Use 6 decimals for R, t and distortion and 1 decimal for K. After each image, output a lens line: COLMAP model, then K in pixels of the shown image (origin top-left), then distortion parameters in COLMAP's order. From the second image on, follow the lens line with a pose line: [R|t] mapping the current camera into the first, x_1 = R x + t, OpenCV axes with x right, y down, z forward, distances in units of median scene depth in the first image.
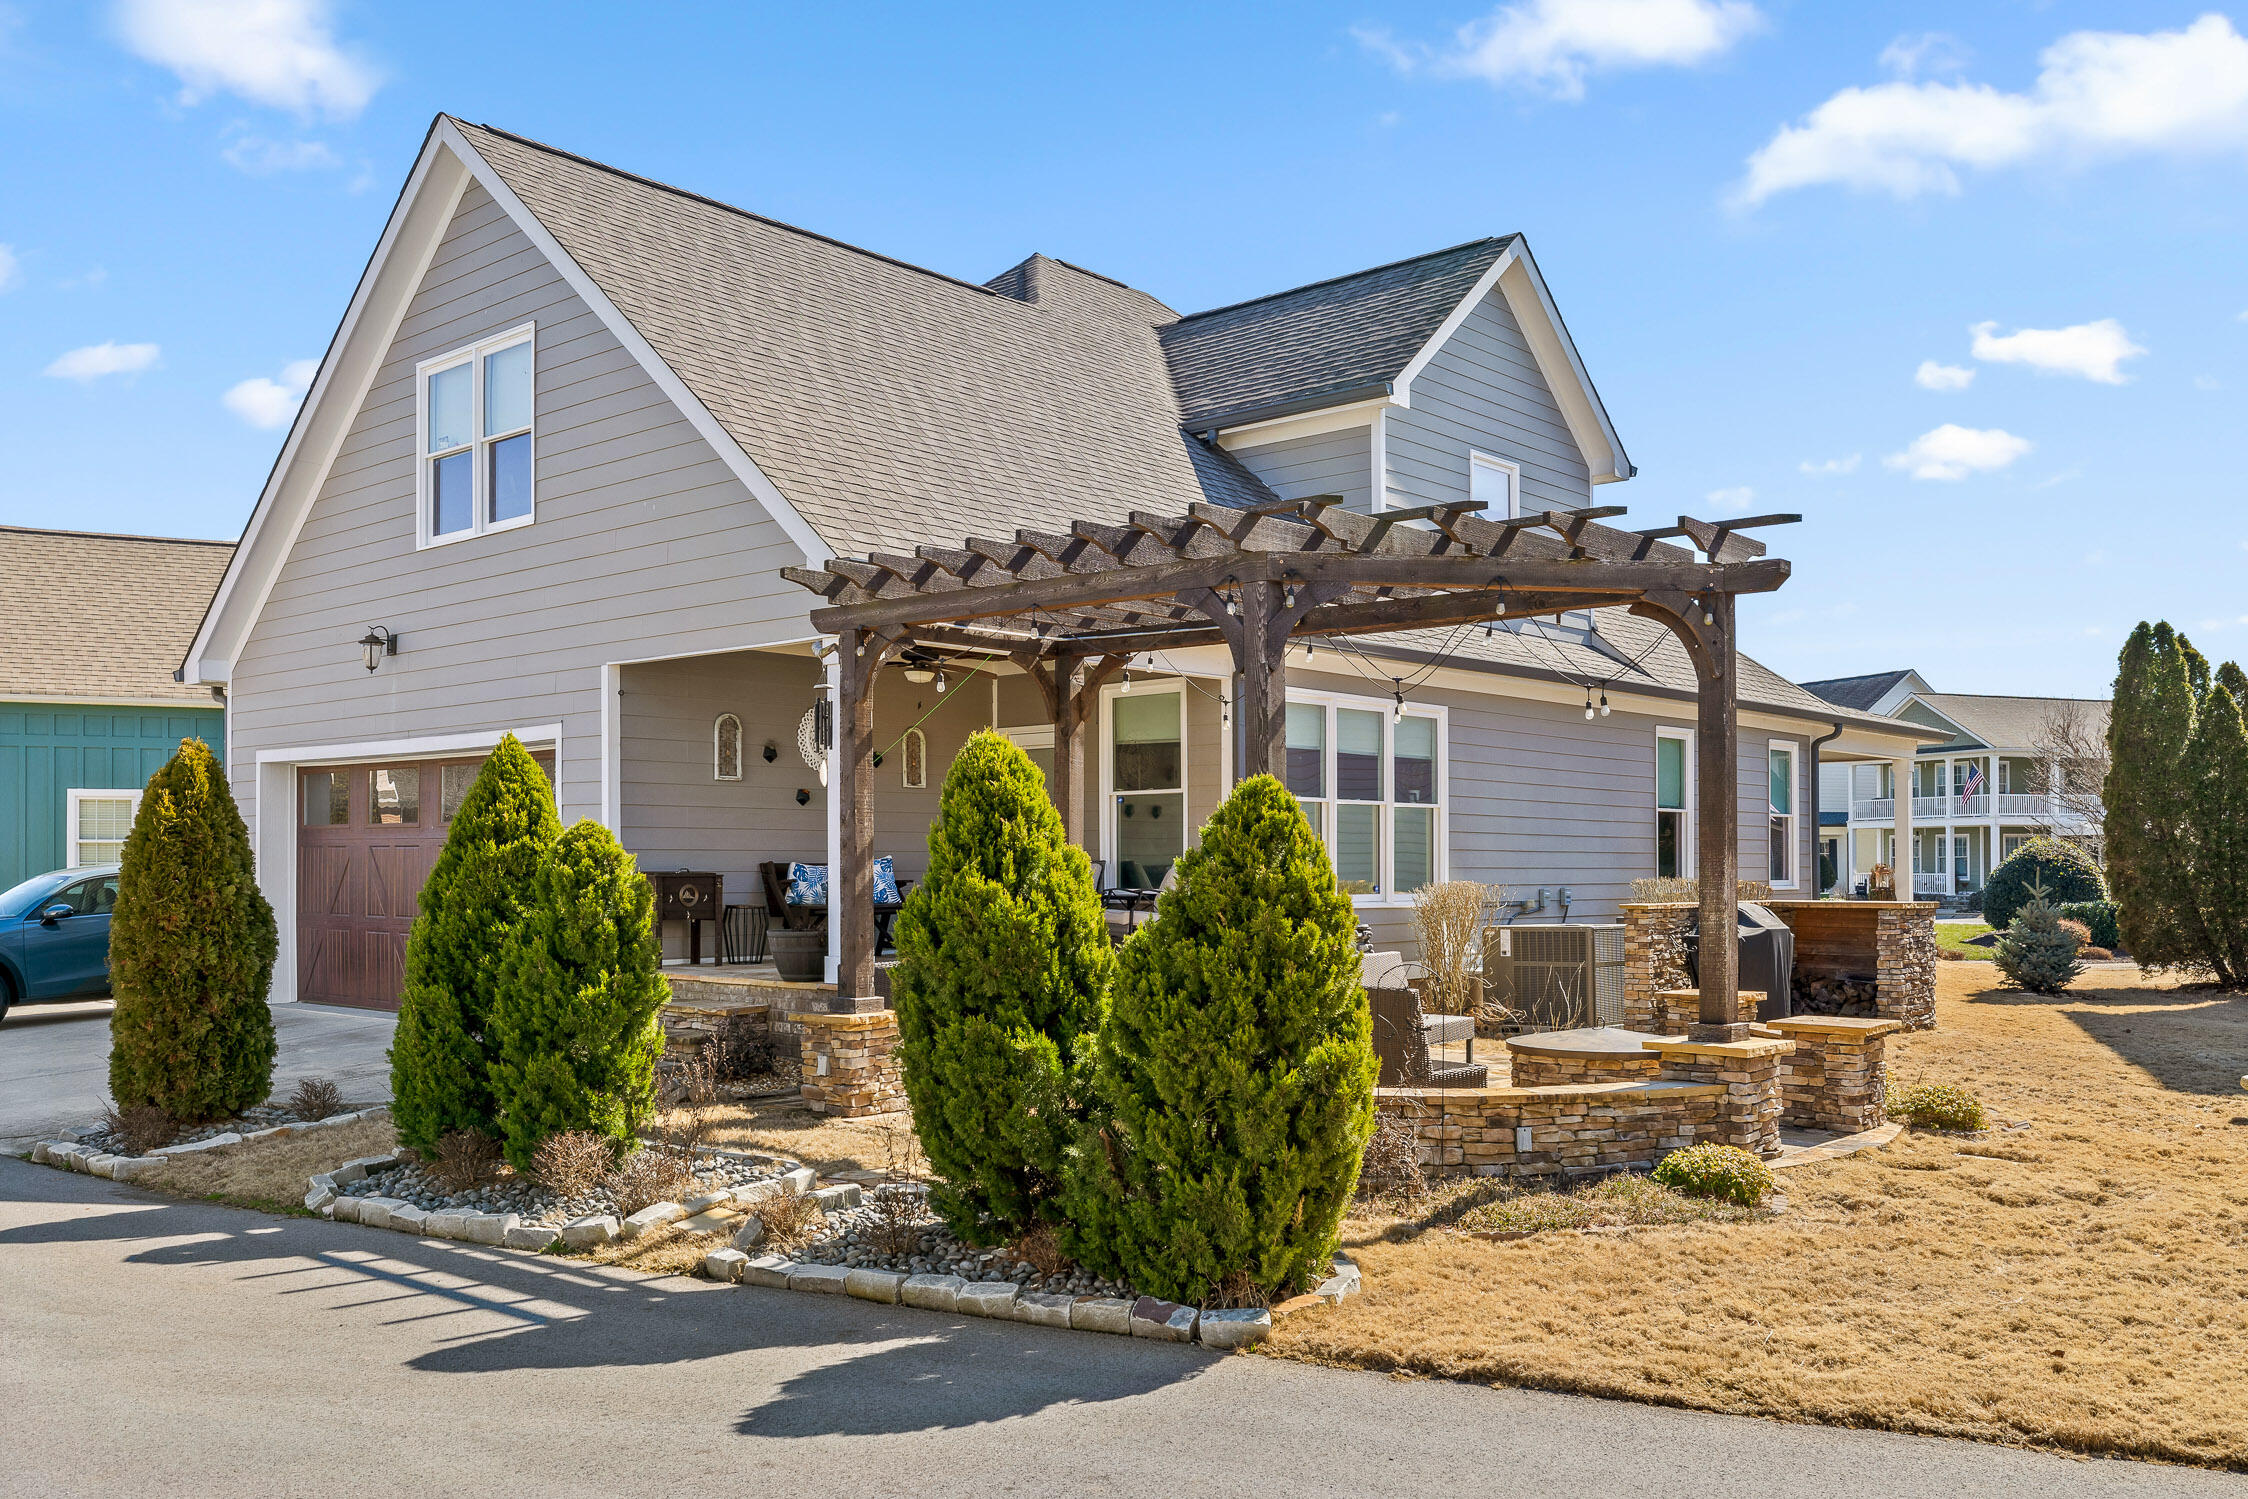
lens RADIAL K [[1848.0, 0, 1127.4], [0, 1848.0, 864.4], [0, 0, 1]] dist [0.000081, -0.001068]
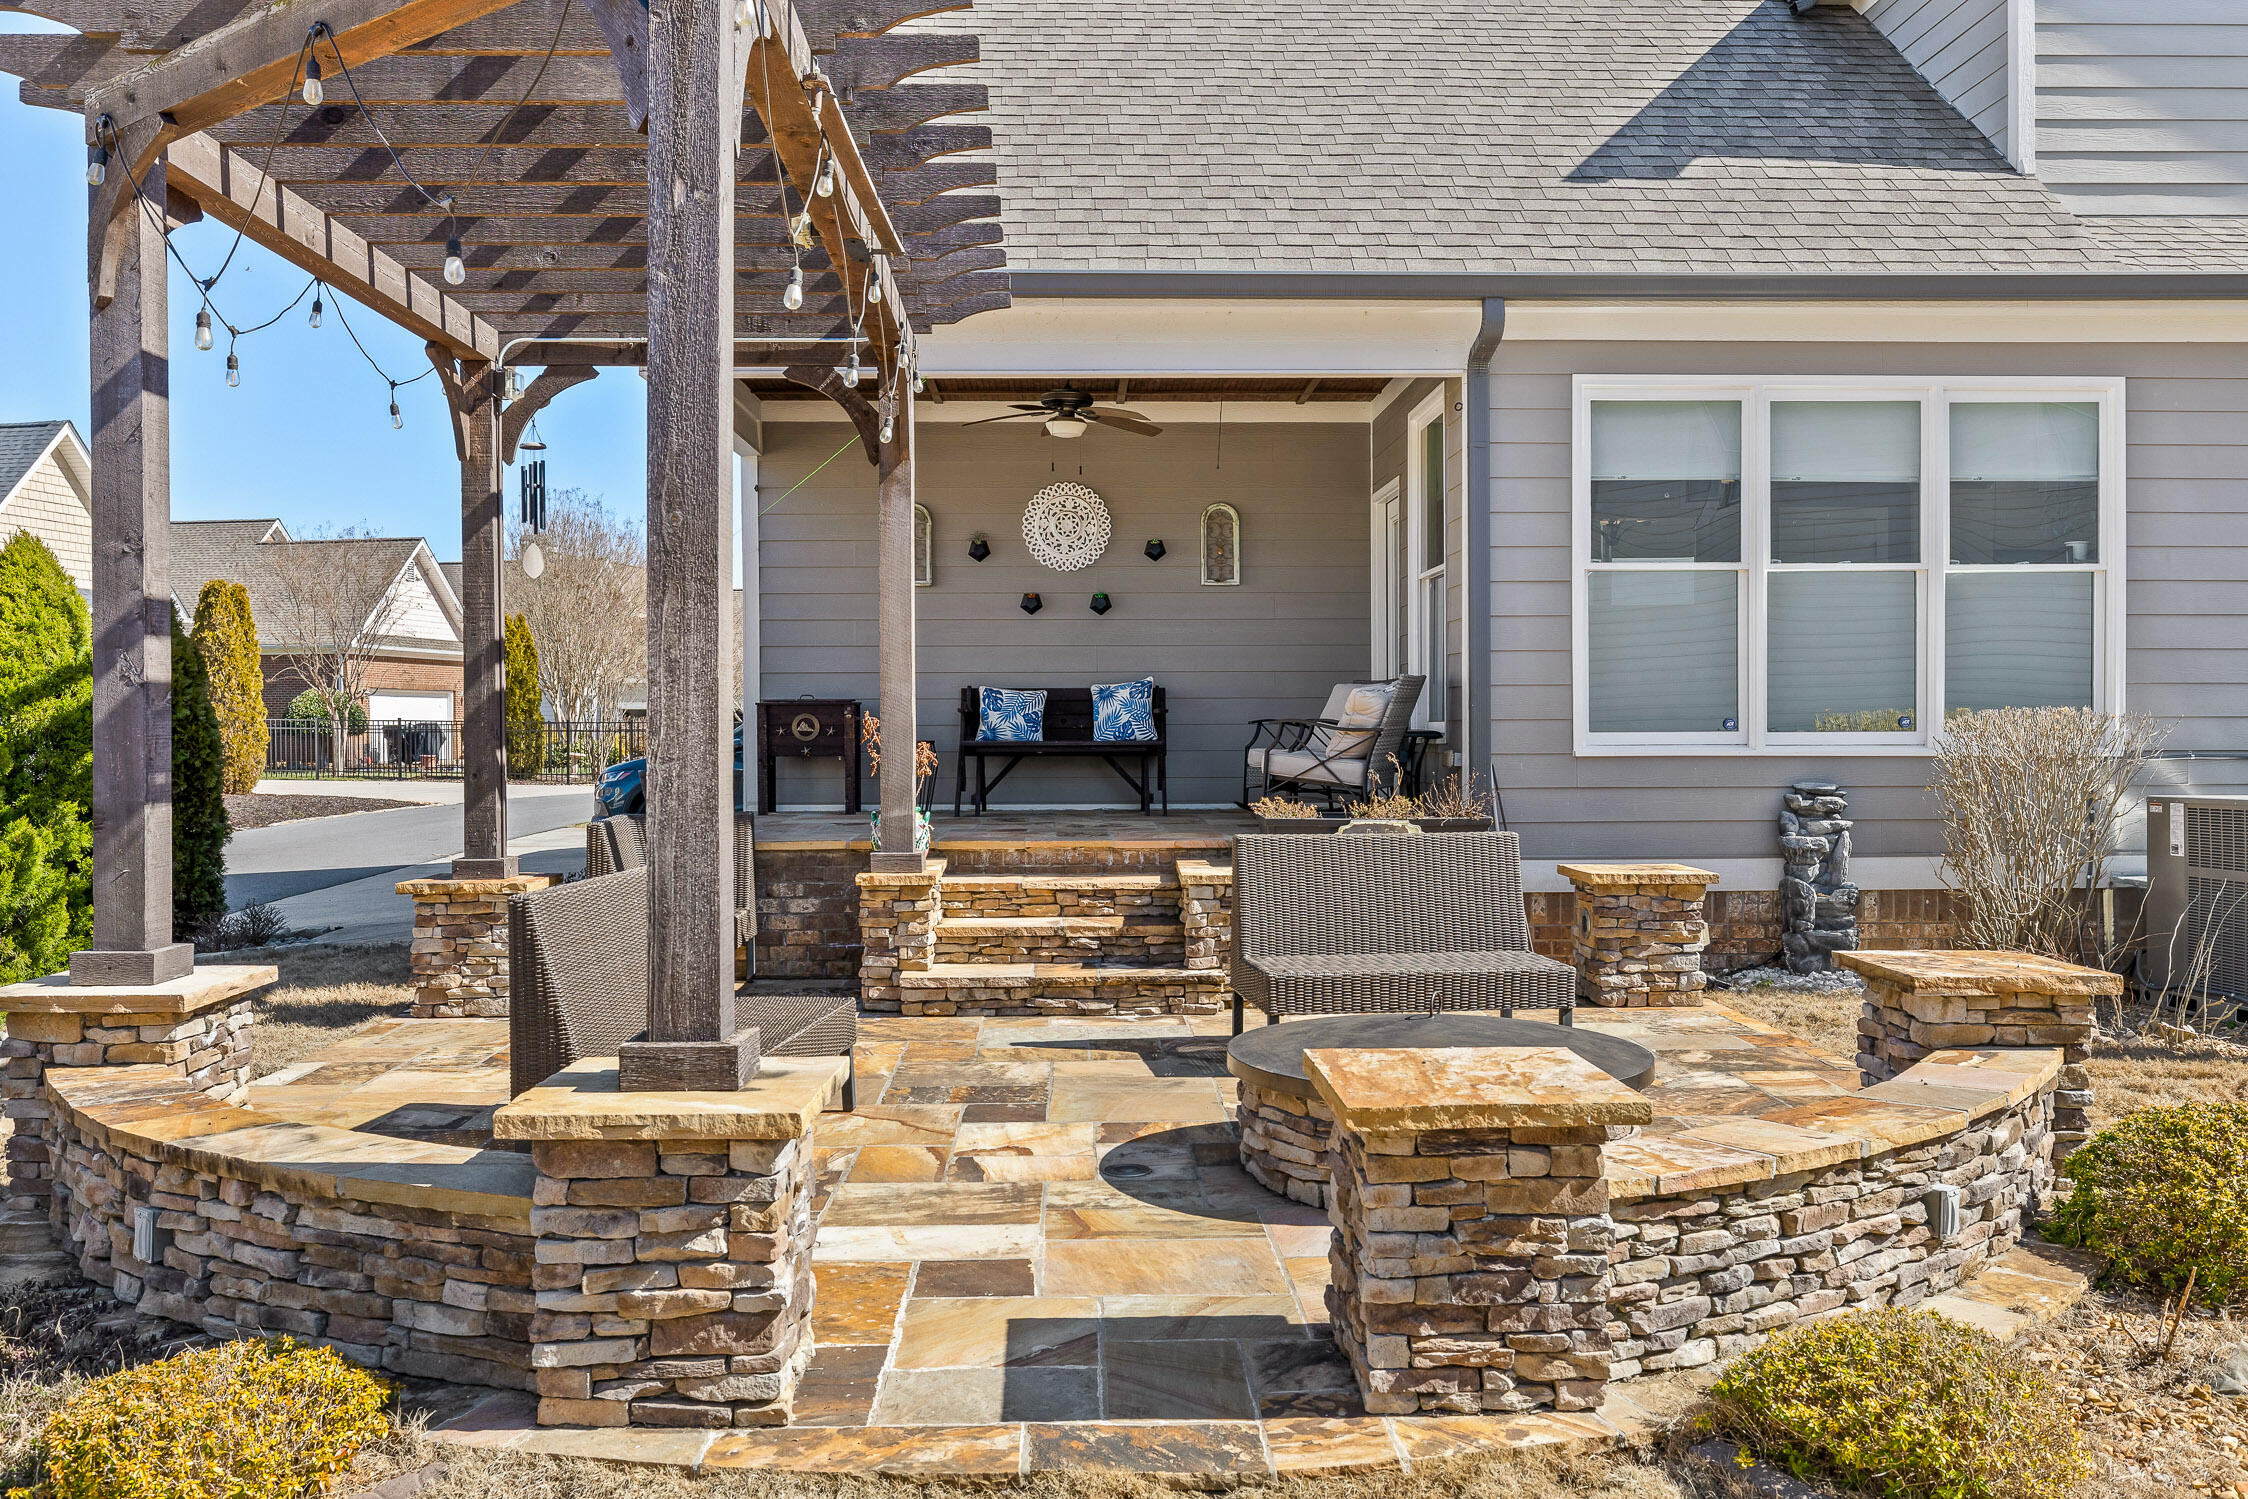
lens RADIAL K [[1815.8, 0, 1113.6], [0, 1815.8, 746.1], [0, 0, 1]] dist [-0.000876, -0.005560]
pose [[0.680126, 0.007875, -0.733053, 0.401279], [0.004487, 0.999879, 0.014904, 0.012186], [0.733082, -0.013426, 0.680008, 0.493052]]
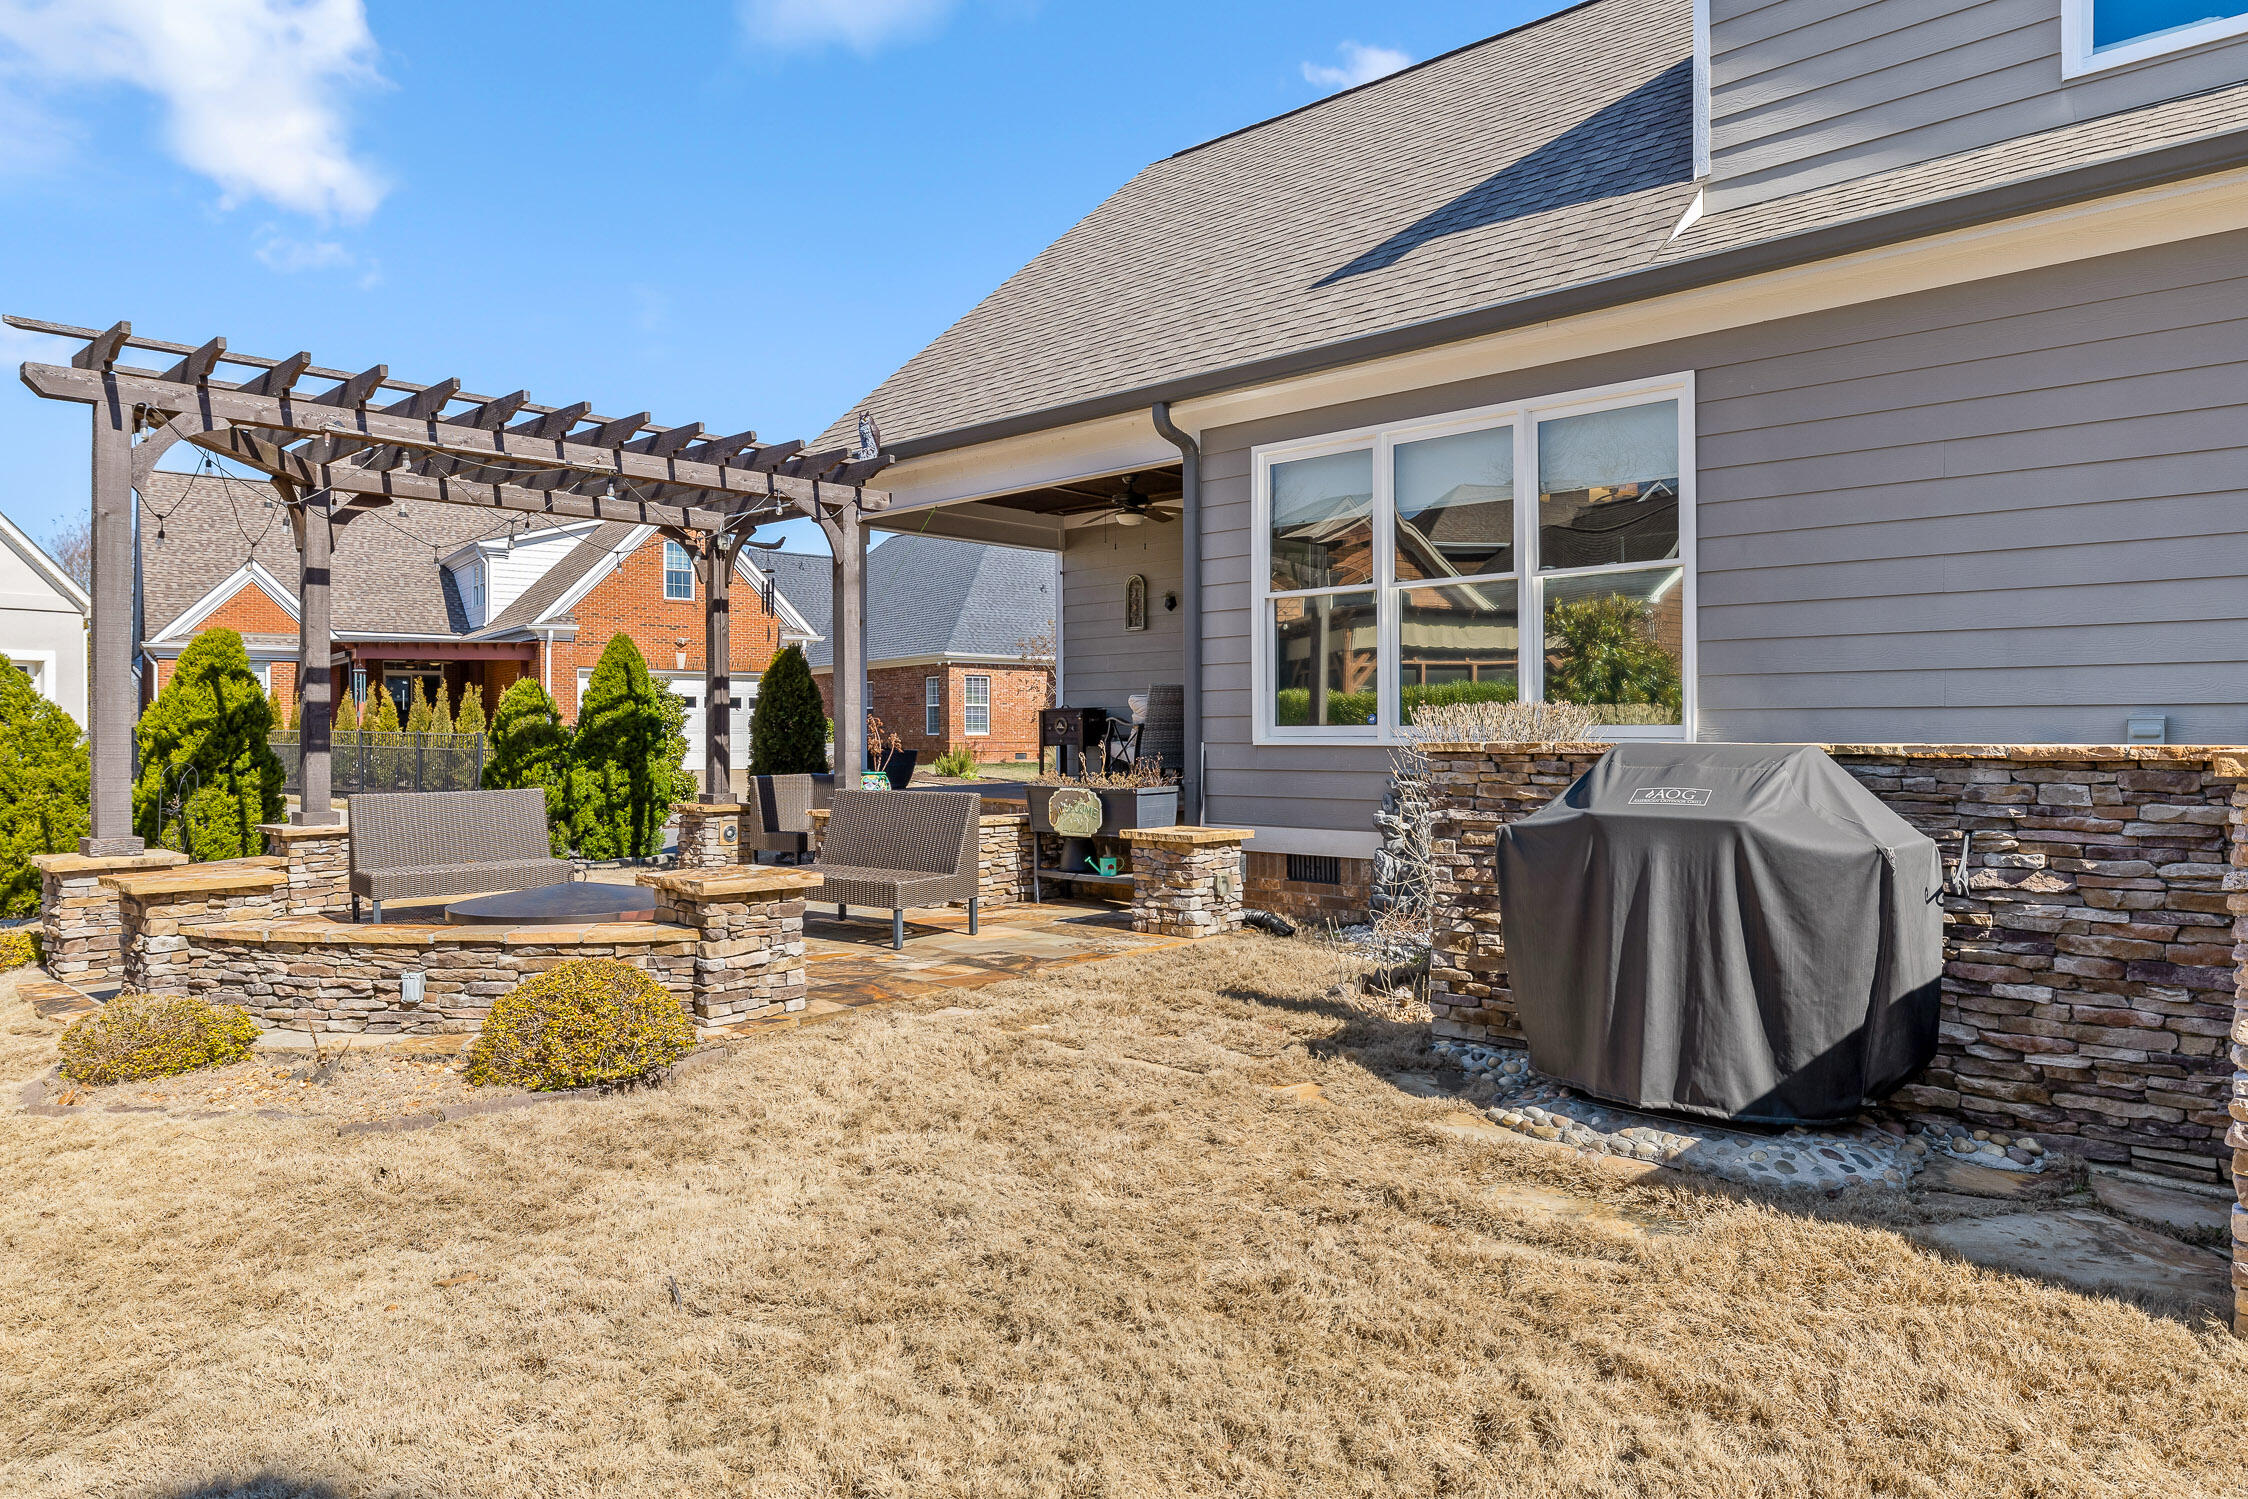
lens RADIAL K [[1393.4, 0, 1121.2], [0, 1393.4, 737.4], [0, 0, 1]] dist [0.000270, -0.000044]
pose [[-0.023110, 0.003235, -0.999728, 0.645754], [0.004572, 0.999985, 0.003130, 0.019533], [0.999722, -0.004498, -0.023125, 0.952260]]
